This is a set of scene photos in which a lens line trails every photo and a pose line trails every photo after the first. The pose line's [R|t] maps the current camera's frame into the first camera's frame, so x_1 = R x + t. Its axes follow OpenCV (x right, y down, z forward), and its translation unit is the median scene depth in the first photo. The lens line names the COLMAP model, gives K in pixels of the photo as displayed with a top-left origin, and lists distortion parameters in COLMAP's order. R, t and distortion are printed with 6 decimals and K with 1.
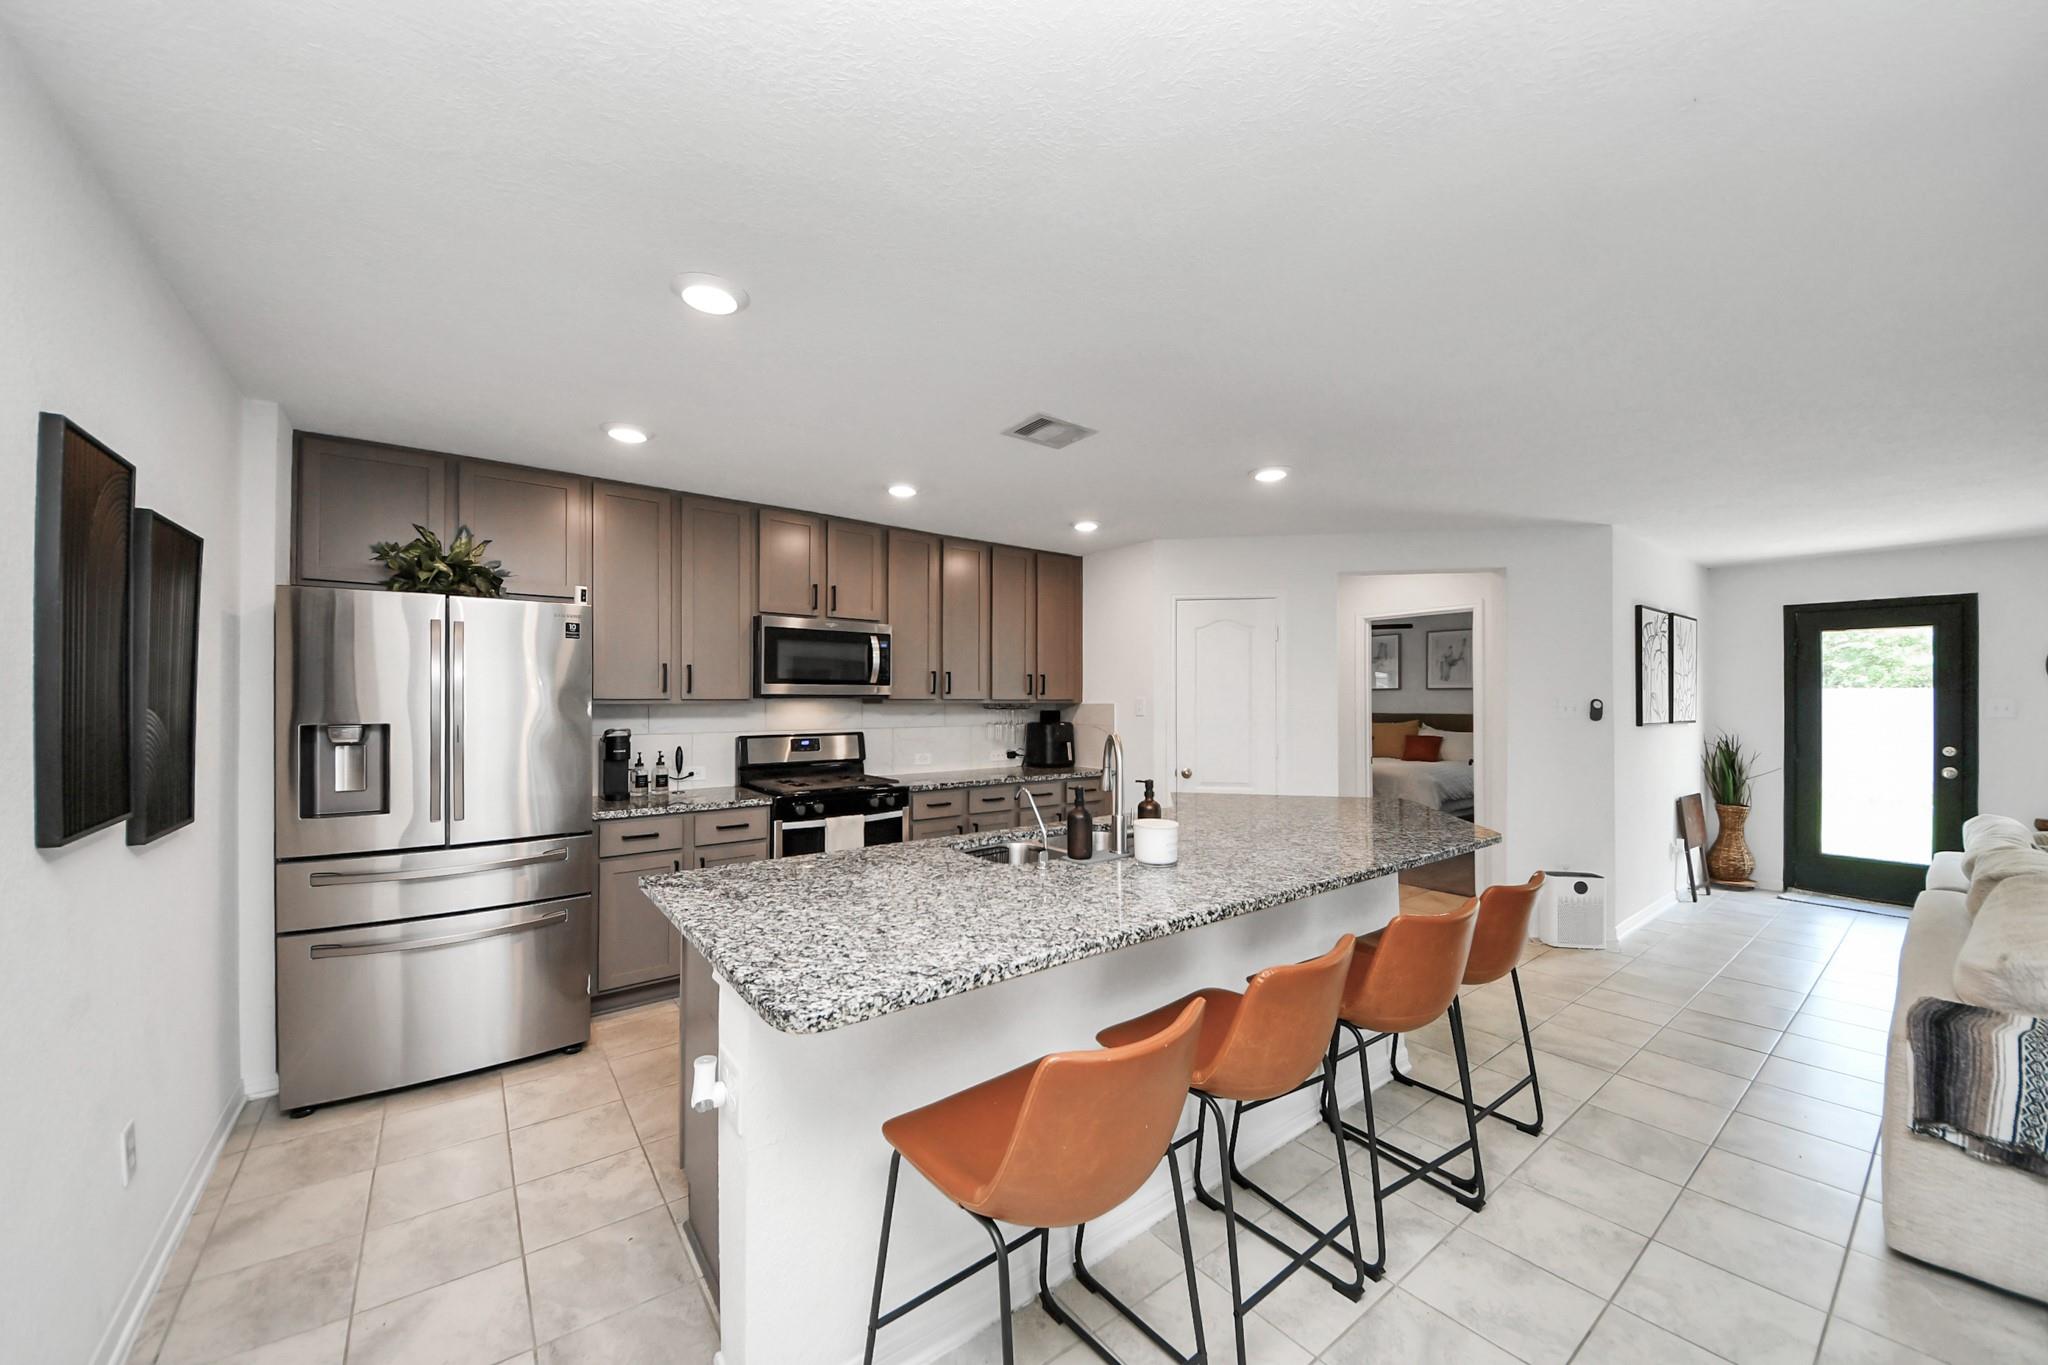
lens RADIAL K [[726.3, 0, 1022.5], [0, 726.3, 687.2], [0, 0, 1]] dist [0.011529, -0.005201]
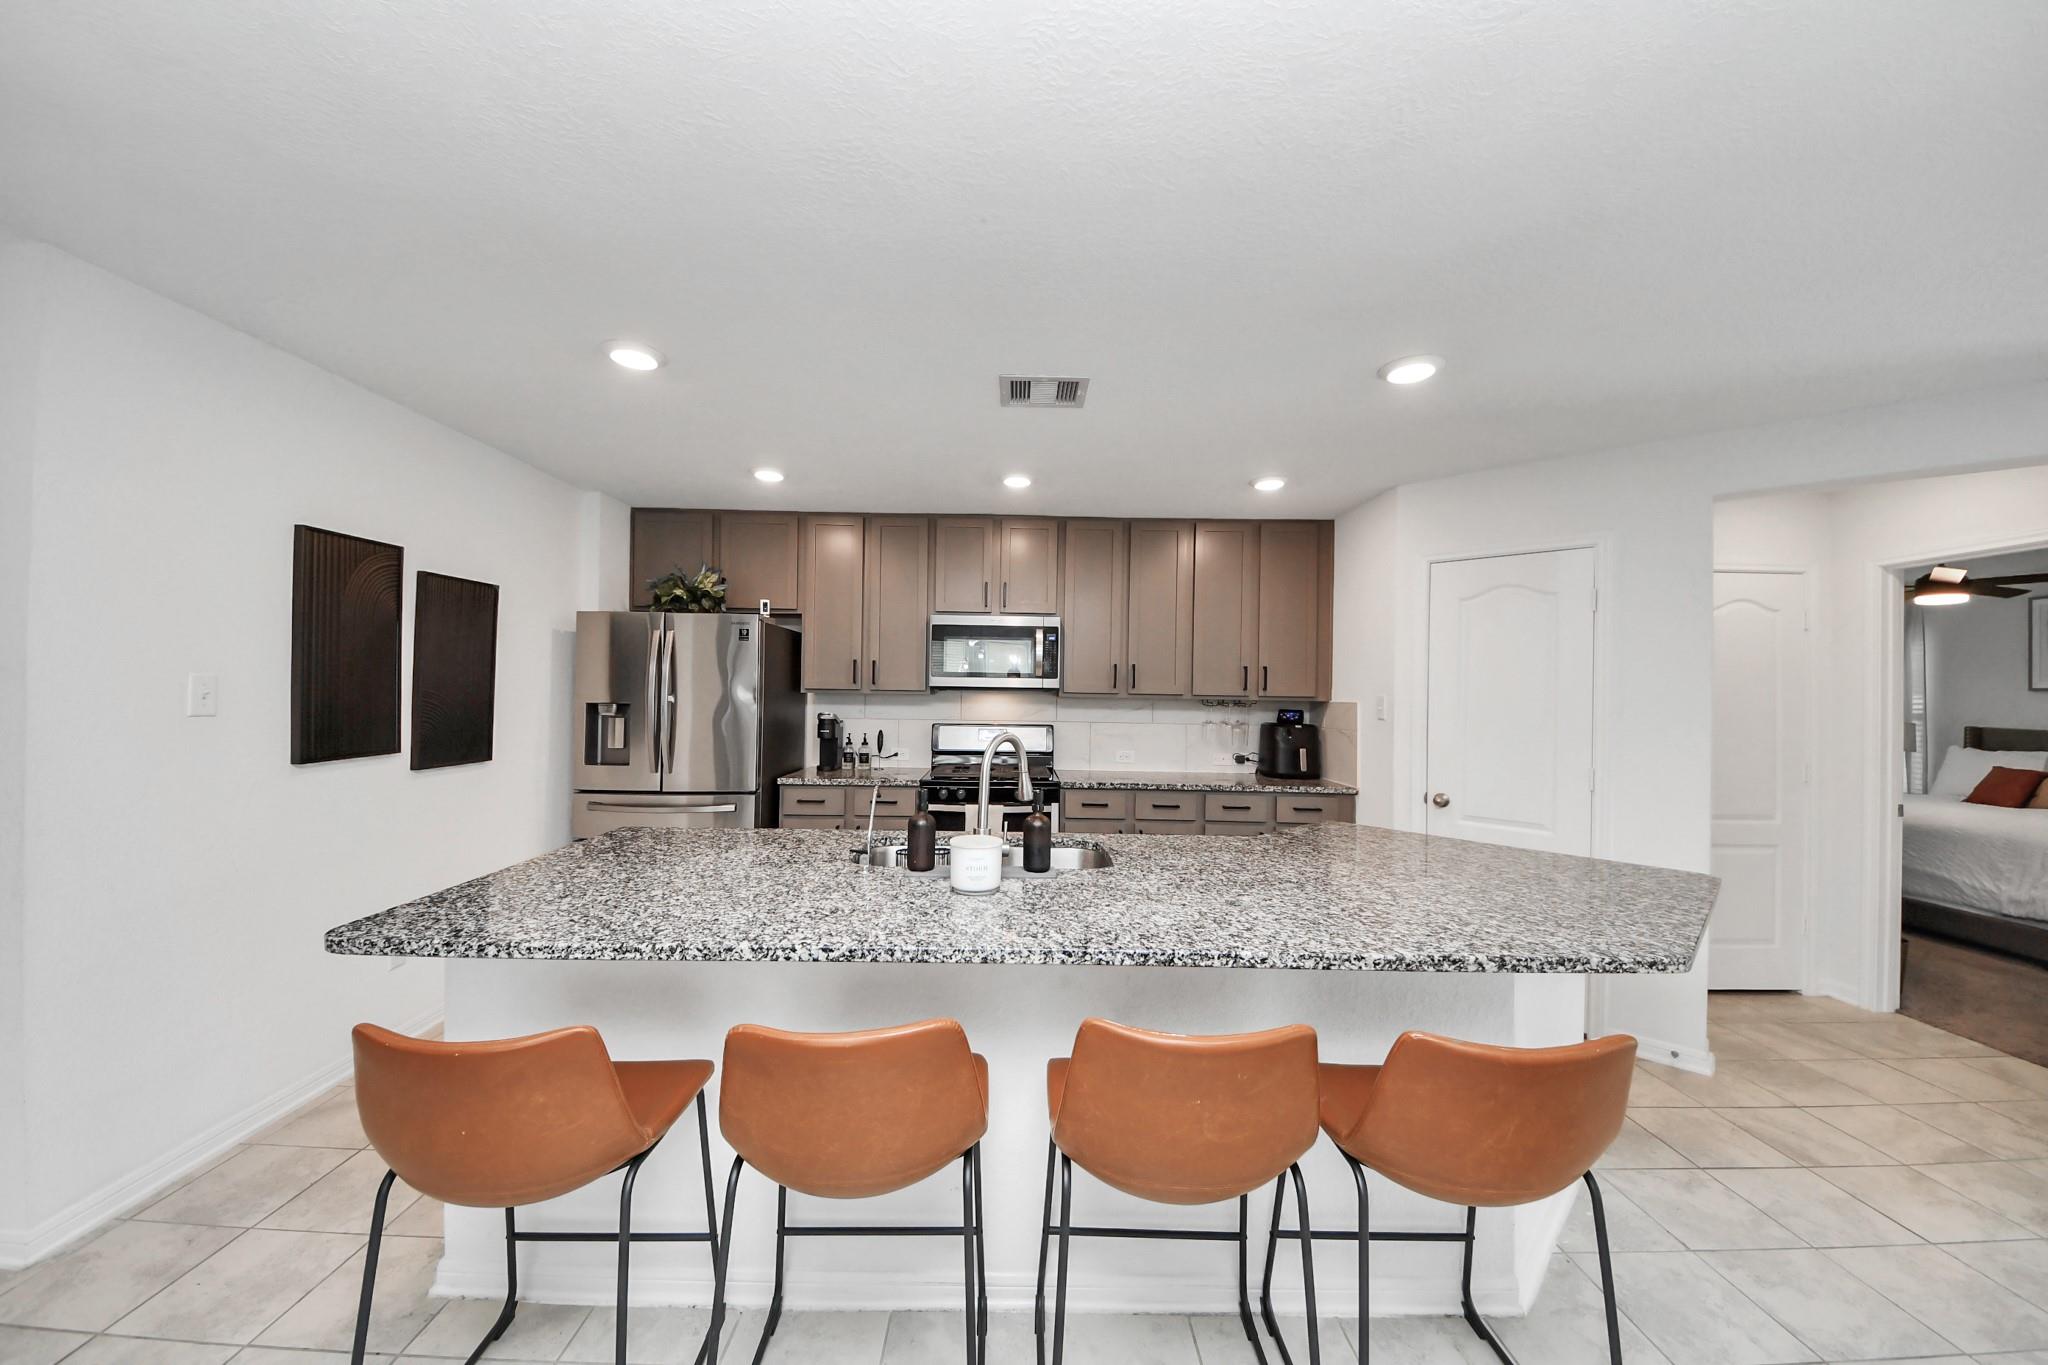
lens RADIAL K [[726.3, 0, 1024.1], [0, 726.3, 682.7], [0, 0, 1]] dist [0.011529, -0.005201]
pose [[0.803356, 0.005862, -0.595470, 0.388294], [-0.004660, 0.999983, 0.003557, 0.000257], [0.595480, -0.000082, 0.803370, 0.194016]]
